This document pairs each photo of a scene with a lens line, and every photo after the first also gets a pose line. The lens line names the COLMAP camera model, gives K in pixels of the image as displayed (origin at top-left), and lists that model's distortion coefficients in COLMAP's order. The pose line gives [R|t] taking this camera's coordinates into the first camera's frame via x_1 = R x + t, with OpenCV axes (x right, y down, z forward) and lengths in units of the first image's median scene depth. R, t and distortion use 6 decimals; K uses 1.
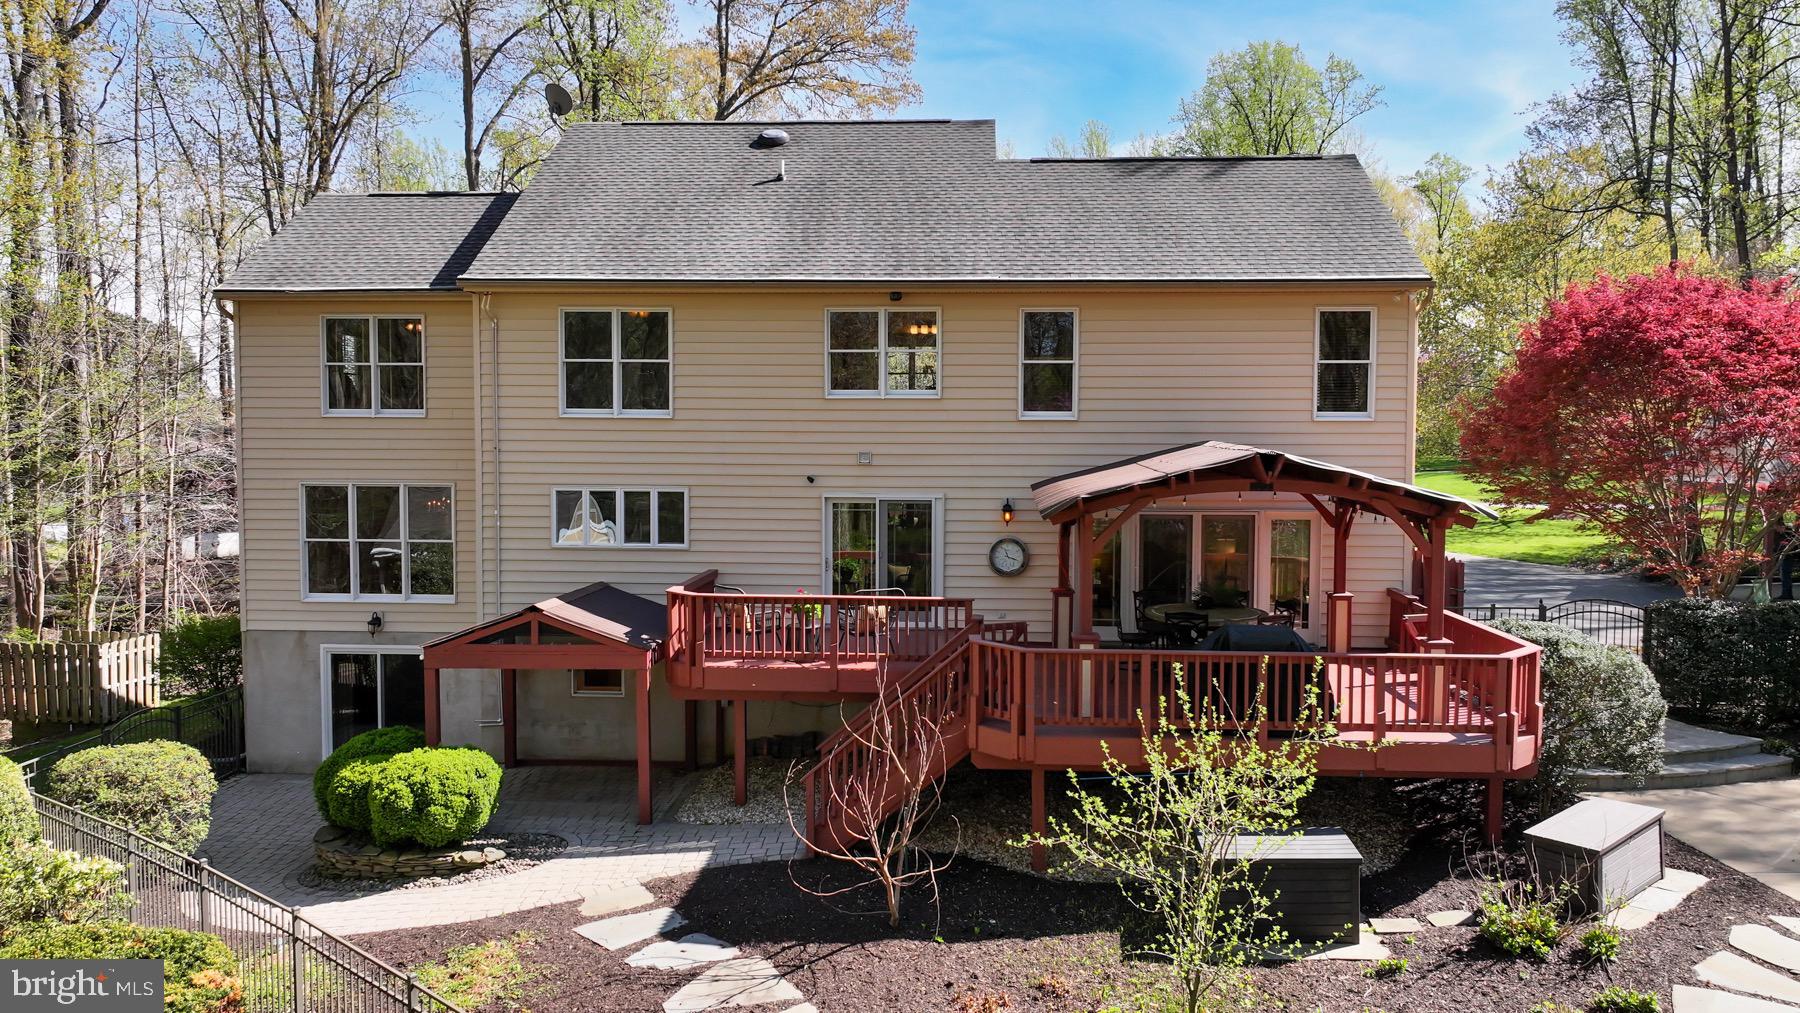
lens RADIAL K [[1263.6, 0, 897.0], [0, 1263.6, 505.6], [0, 0, 1]] dist [0.004486, 0.001544]
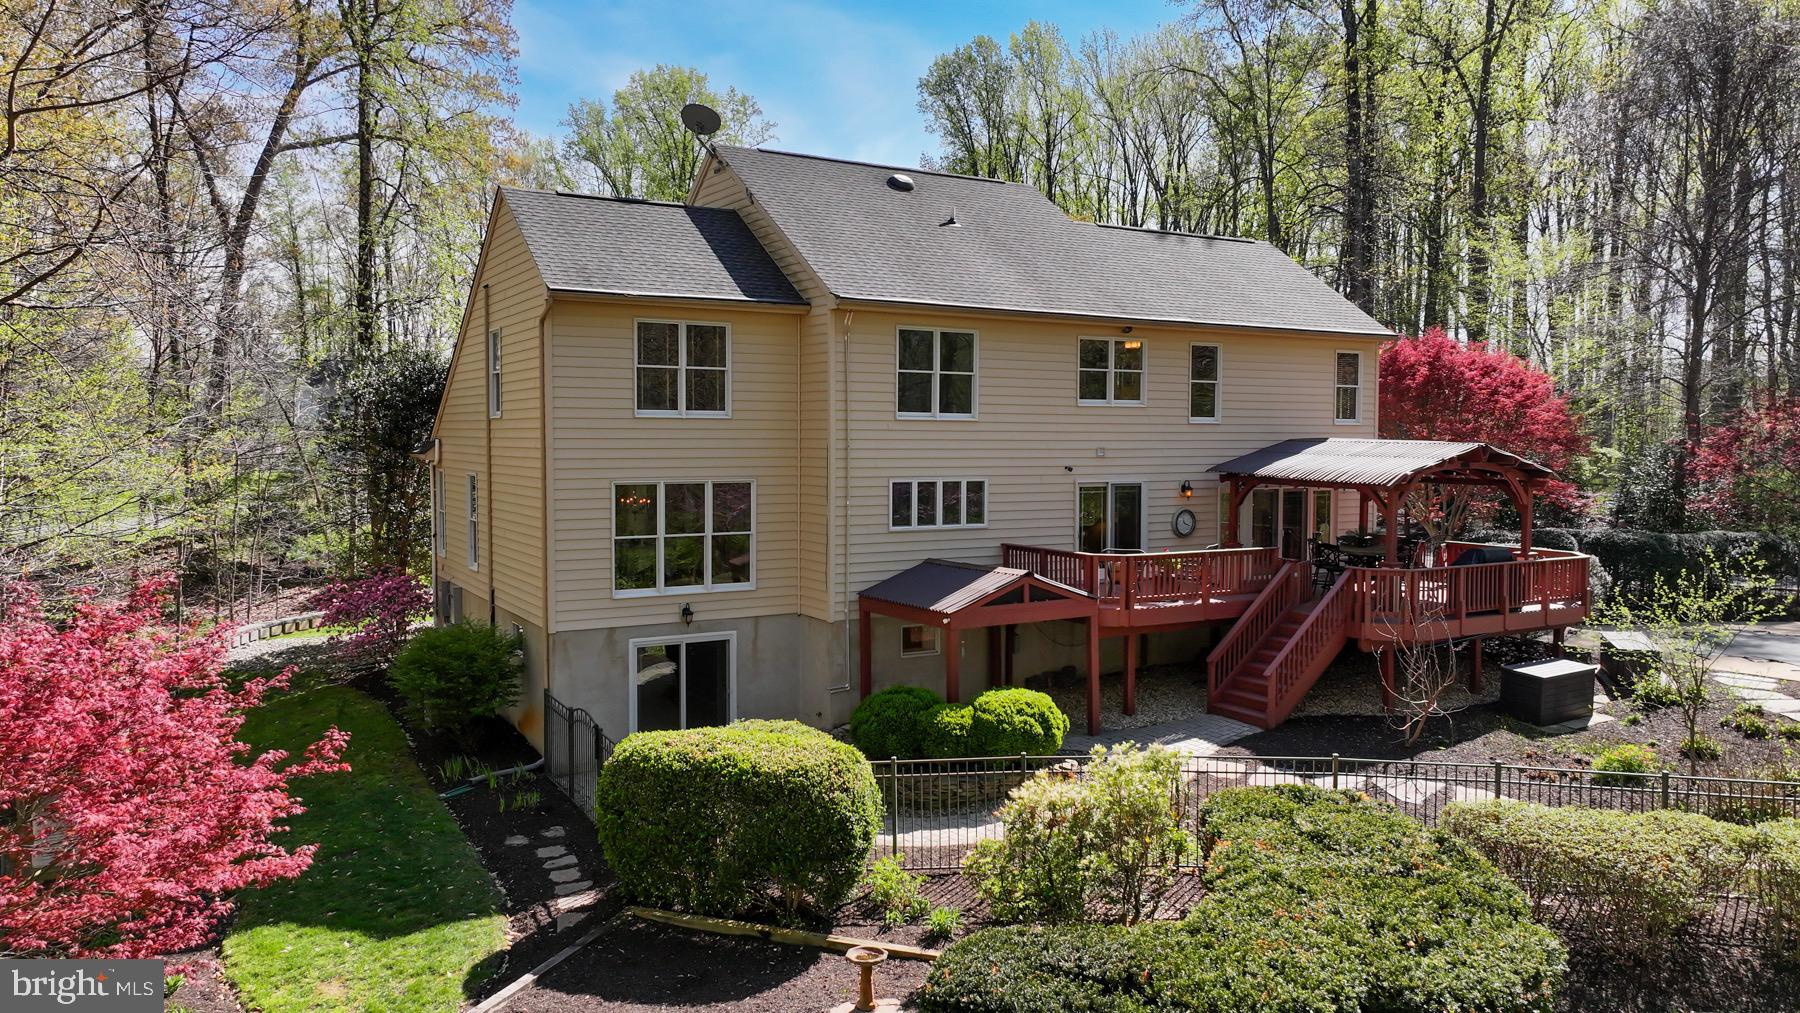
lens RADIAL K [[1263.6, 0, 903.6], [0, 1263.6, 507.6], [0, 0, 1]] dist [0.004486, 0.001544]
pose [[0.827336, -0.033760, 0.560692, -0.919776], [0.031531, 0.999410, 0.013651, -0.004183], [-0.560822, 0.006385, 0.827912, 0.030837]]
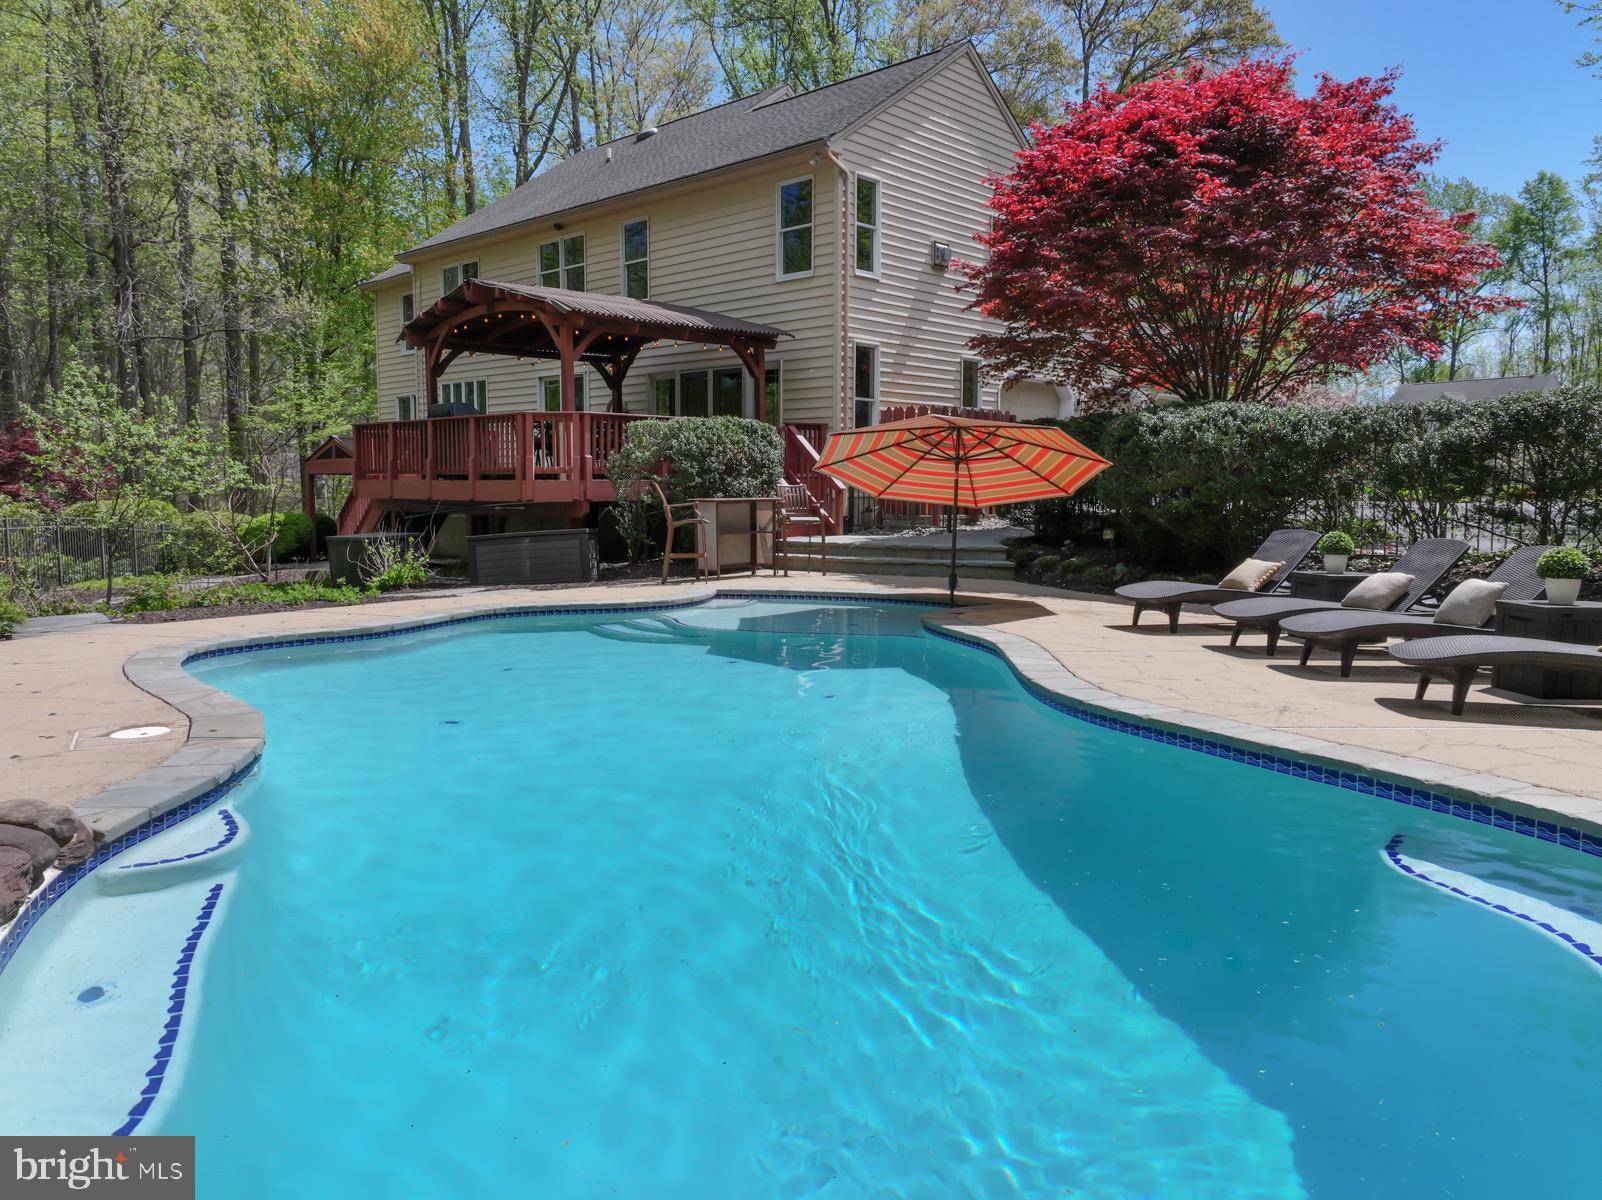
lens RADIAL K [[1125.6, 0, 794.2], [0, 1125.6, 610.7], [0, 0, 1]] dist [-0.004815, 0.016292]
pose [[0.762735, 0.070000, -0.642911, 1.004701], [-0.037136, 0.997225, 0.064520, 0.164615], [0.645643, -0.025337, 0.763219, 0.198414]]
